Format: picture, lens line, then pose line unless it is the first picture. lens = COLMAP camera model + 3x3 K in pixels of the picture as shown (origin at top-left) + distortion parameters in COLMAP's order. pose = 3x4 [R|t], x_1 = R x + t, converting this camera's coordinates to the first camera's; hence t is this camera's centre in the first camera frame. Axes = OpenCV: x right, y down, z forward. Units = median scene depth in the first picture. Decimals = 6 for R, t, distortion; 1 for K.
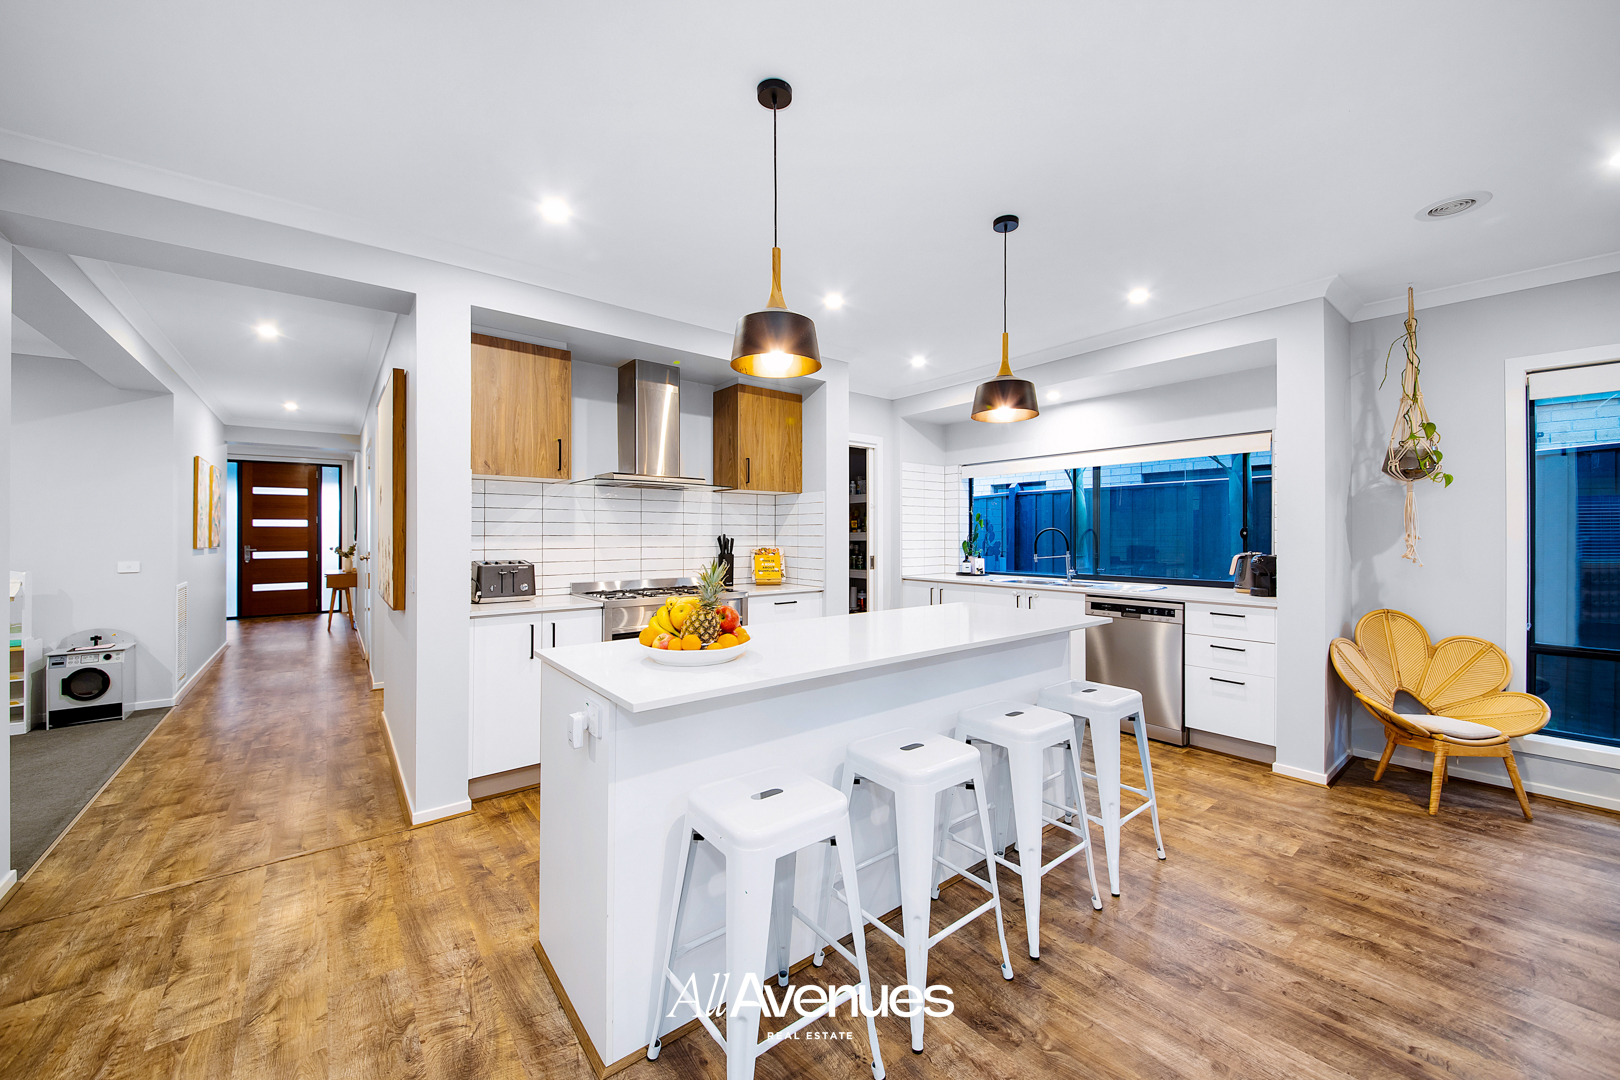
lens RADIAL K [[606.7, 0, 804.1], [0, 606.7, 533.6], [0, 0, 1]] dist [-0.017466, -0.000112]
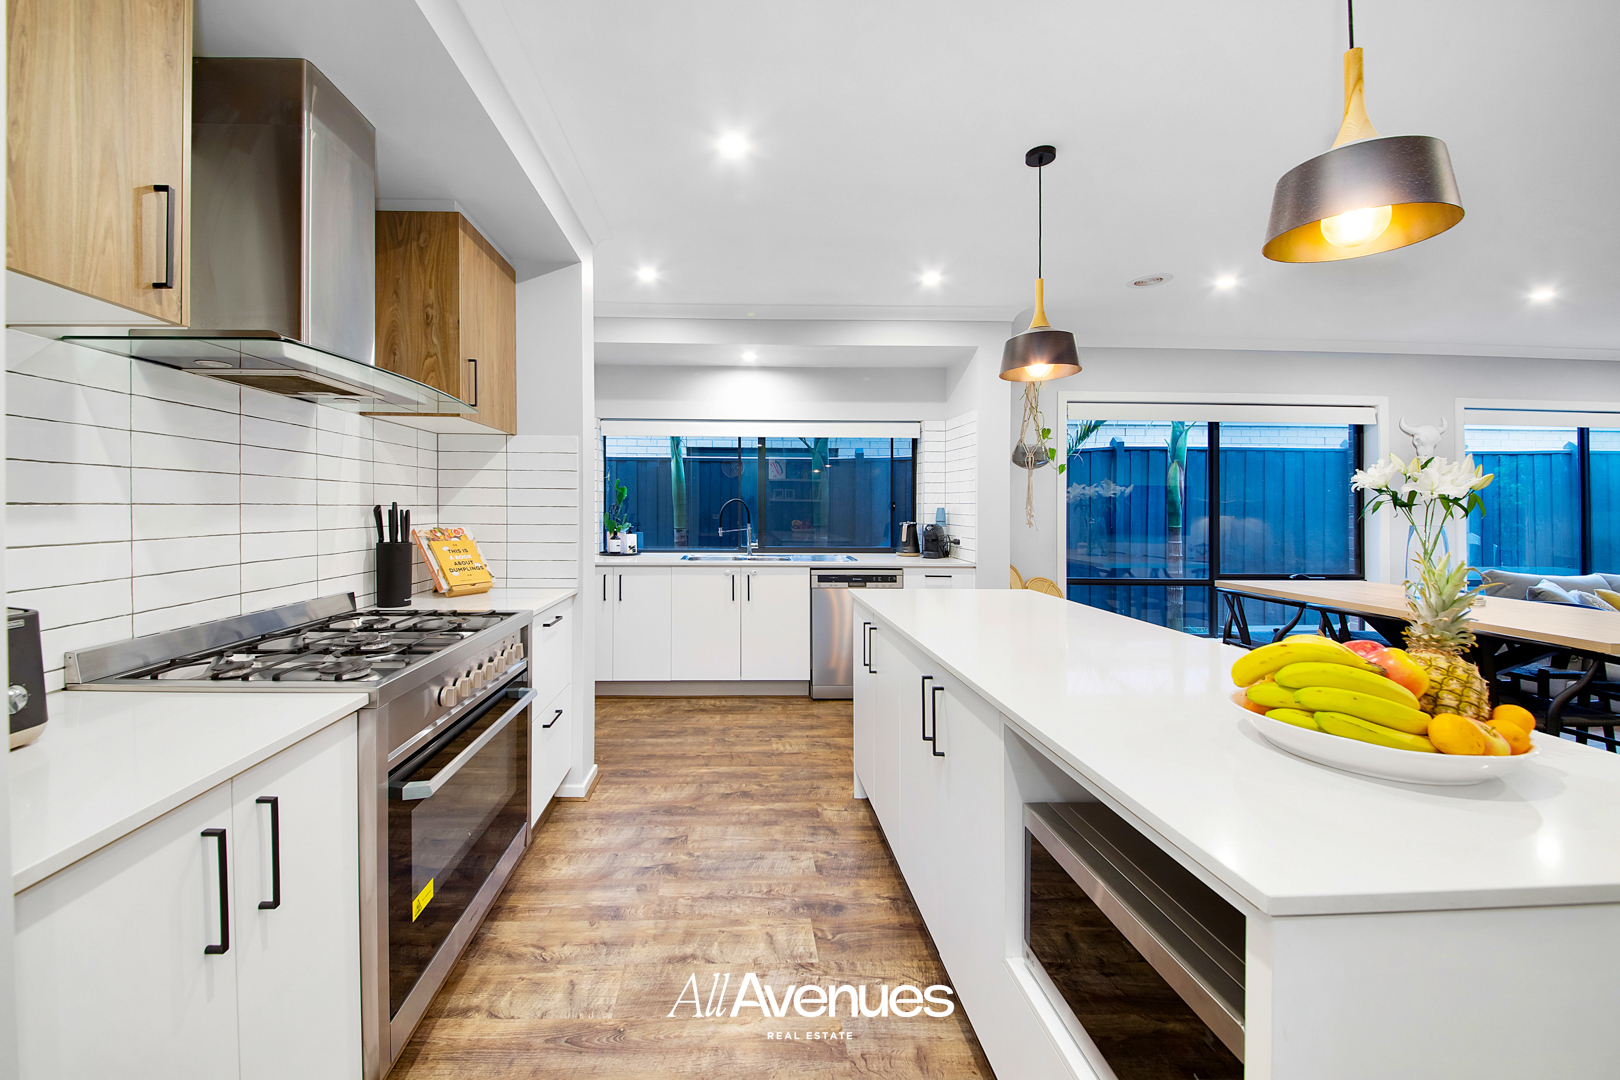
lens RADIAL K [[606.7, 0, 739.6], [0, 606.7, 497.8], [0, 0, 1]] dist [-0.017466, -0.000112]
pose [[0.616181, 0.014186, 0.787476, -0.360883], [-0.005295, 0.999890, -0.013869, 0.002464], [-0.787586, 0.004376, 0.616189, 0.477042]]
